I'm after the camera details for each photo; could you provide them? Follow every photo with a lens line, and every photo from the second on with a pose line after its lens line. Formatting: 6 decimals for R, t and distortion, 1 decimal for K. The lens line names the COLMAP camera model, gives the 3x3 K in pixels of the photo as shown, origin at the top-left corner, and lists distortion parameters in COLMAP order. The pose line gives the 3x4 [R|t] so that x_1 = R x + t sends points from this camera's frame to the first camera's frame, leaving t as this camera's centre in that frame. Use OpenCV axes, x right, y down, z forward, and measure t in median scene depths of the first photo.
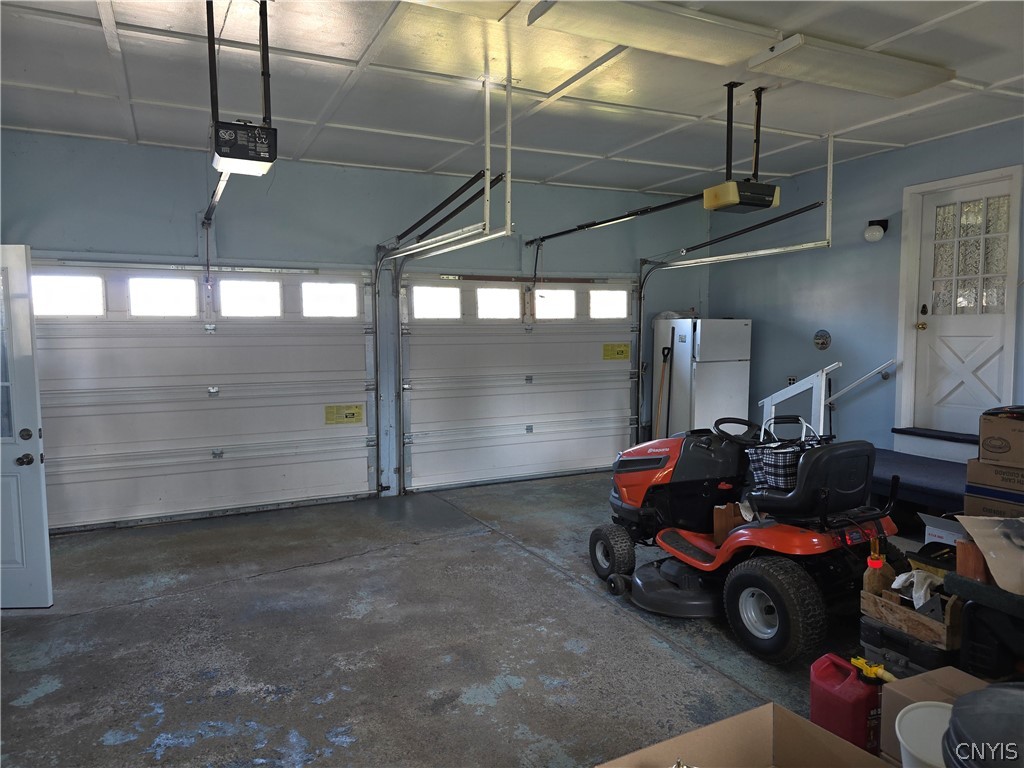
lens RADIAL K [[693.1, 0, 512.0], [0, 693.1, 384.0], [0, 0, 1]] dist [0.049603, -0.036582]
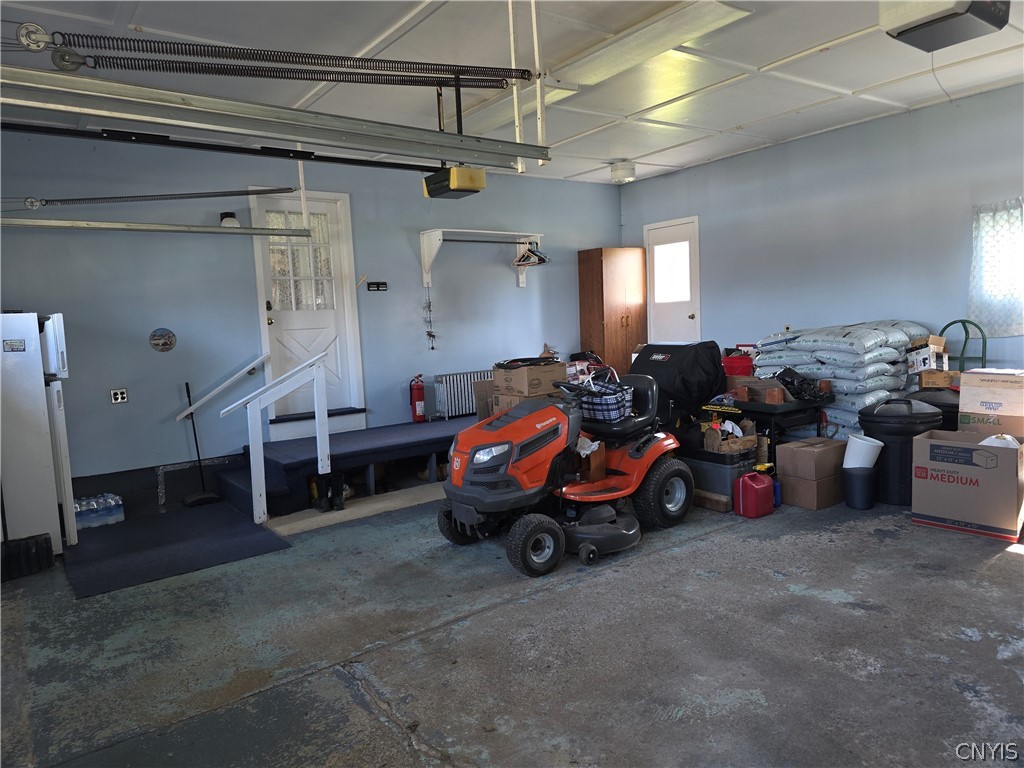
lens RADIAL K [[693.1, 0, 512.0], [0, 693.1, 384.0], [0, 0, 1]] dist [0.049603, -0.036582]
pose [[-0.184409, -0.079910, 0.979596, -0.791564], [0.125122, 0.986671, 0.104042, -0.076005], [-0.974853, 0.141755, -0.171953, 1.231505]]
